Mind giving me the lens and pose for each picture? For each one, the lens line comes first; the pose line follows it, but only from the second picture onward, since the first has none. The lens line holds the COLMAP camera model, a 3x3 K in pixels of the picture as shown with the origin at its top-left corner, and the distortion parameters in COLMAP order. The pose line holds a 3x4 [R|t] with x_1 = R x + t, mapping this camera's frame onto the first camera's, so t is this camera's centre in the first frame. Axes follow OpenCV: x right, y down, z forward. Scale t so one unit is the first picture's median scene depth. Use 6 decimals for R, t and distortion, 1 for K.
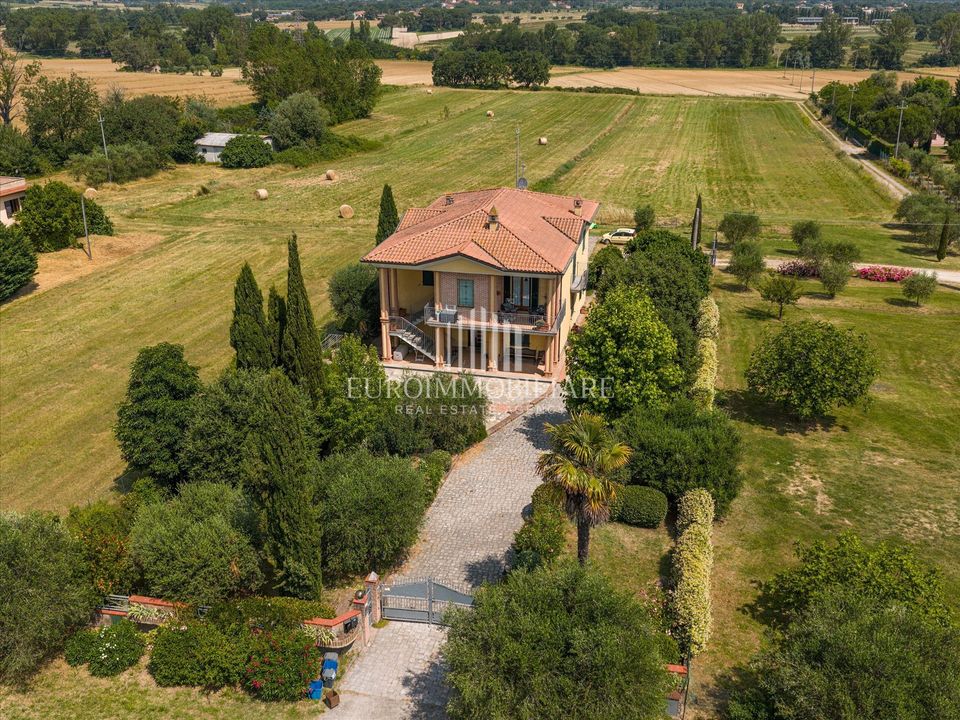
lens RADIAL K [[864.2, 0, 491.3], [0, 864.2, 362.9], [0, 0, 1]] dist [0.064899, -0.117437]
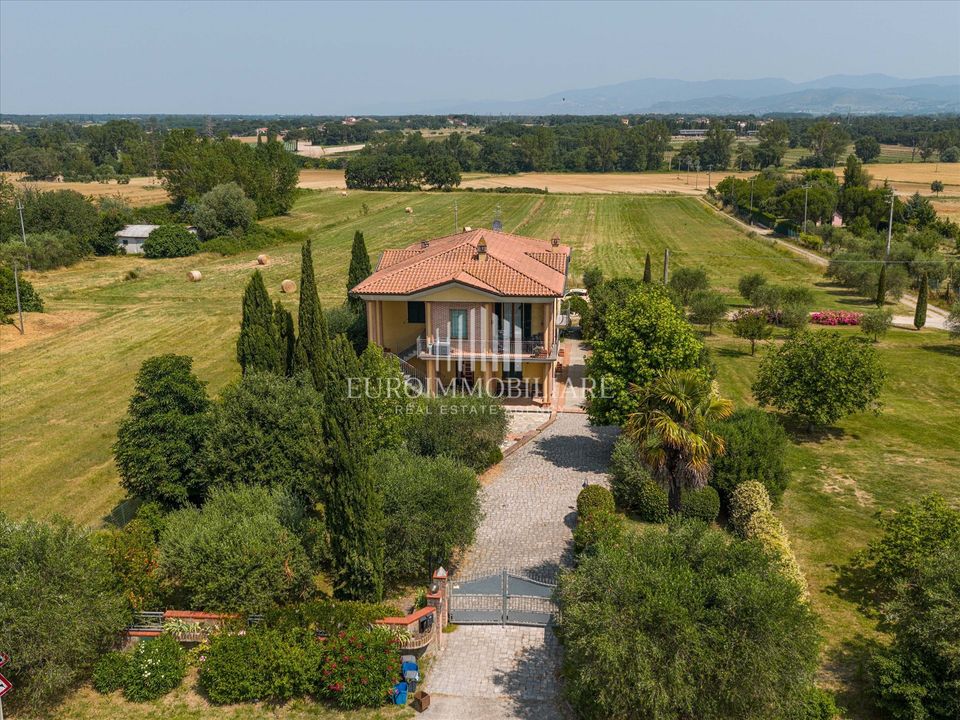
lens RADIAL K [[864.2, 0, 491.3], [0, 864.2, 362.9], [0, 0, 1]] dist [0.064899, -0.117437]
pose [[0.993741, -0.037245, 0.105319, -0.098271], [0.049644, 0.991811, -0.117672, 0.079497], [-0.100074, 0.122164, 0.987452, 0.045356]]
